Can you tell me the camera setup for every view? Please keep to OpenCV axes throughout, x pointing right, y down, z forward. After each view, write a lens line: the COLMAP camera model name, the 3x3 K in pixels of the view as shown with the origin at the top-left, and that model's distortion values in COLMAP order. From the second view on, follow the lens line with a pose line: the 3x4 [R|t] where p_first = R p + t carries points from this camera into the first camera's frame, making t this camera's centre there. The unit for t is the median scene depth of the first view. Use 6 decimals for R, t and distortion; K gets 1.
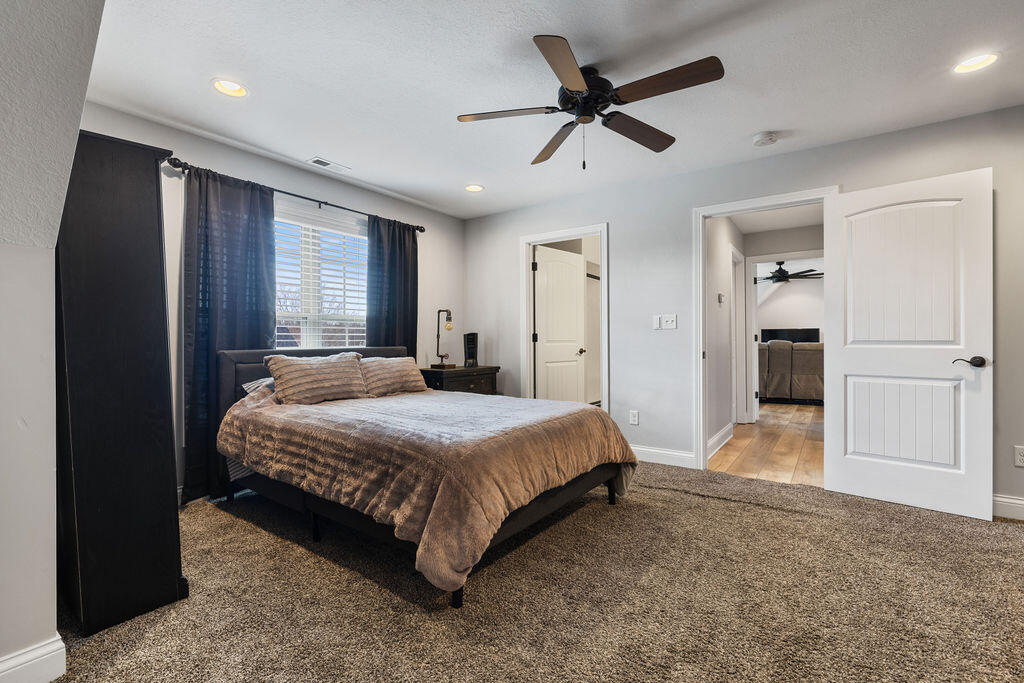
lens RADIAL K [[452.5, 0, 512.0], [0, 452.5, 341.5], [0, 0, 1]] dist [0.000952, 0.000017]
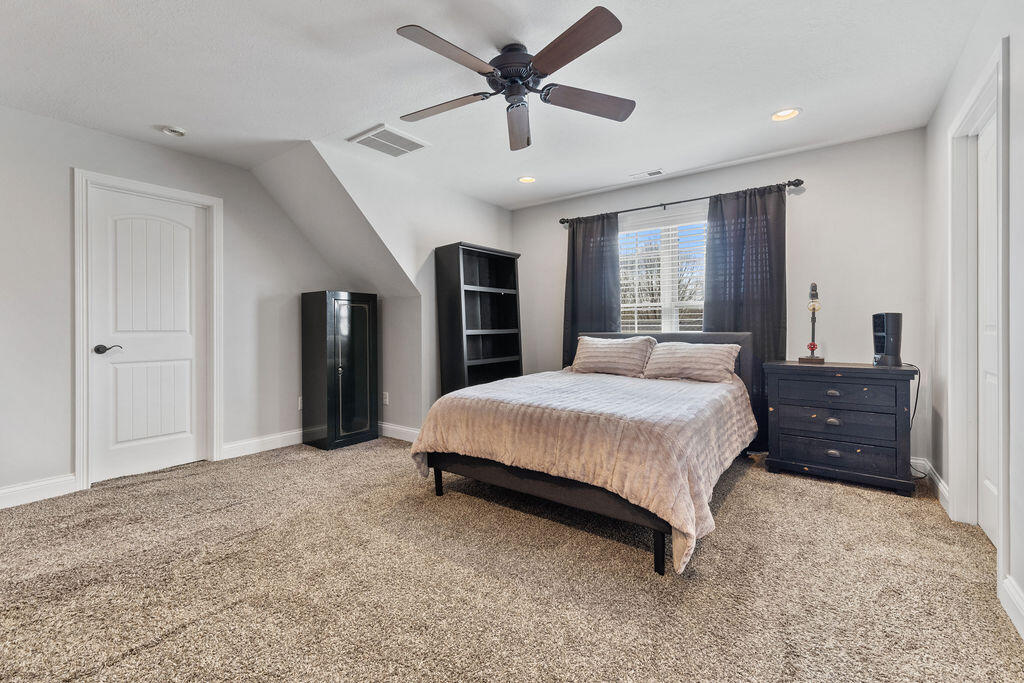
lens RADIAL K [[444.4, 0, 510.2], [0, 444.4, 328.3], [0, 0, 1]] dist [0.000421, -0.000251]
pose [[-0.013421, 0.004711, -0.999899, 0.710843], [-0.001309, 0.999988, 0.004729, -0.000976], [0.999909, 0.001372, -0.013414, 0.636898]]
